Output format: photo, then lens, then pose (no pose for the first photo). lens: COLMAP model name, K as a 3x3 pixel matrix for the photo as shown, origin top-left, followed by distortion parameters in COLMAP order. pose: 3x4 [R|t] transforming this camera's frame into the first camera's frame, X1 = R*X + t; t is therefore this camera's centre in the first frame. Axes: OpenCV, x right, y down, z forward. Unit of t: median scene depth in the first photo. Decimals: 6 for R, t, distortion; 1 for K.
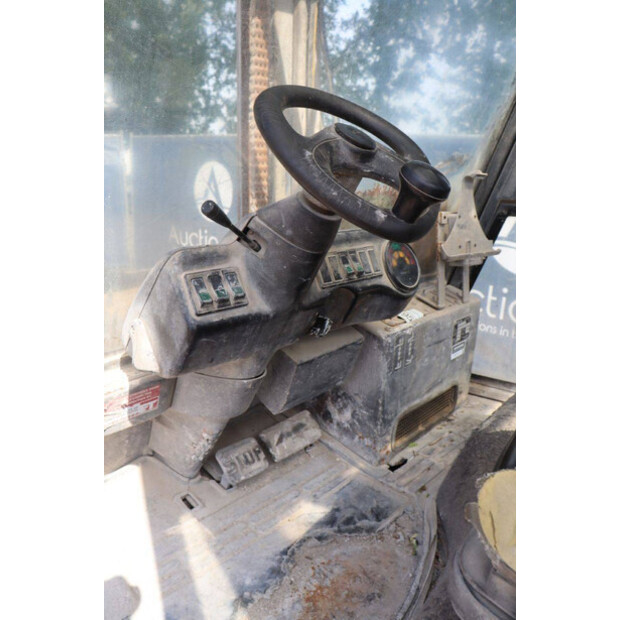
lens RADIAL K [[520.4, 0, 310.0], [0, 520.4, 310.0], [0, 0, 1]] dist [-0.176752, 0.167830]
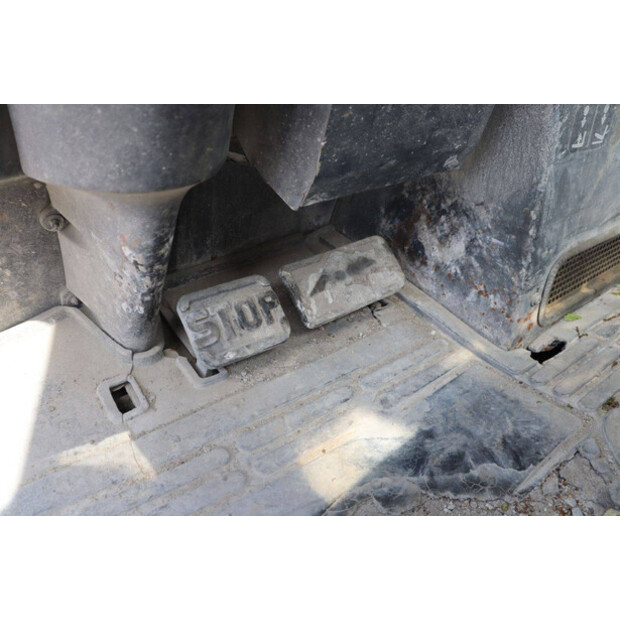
lens RADIAL K [[520.4, 0, 310.0], [0, 520.4, 310.0], [0, 0, 1]] dist [-0.176752, 0.167830]
pose [[0.986649, 0.053289, -0.153894, 0.011983], [-0.018084, 0.974956, 0.221660, 0.189030], [0.161852, -0.215918, 0.962904, 0.586981]]
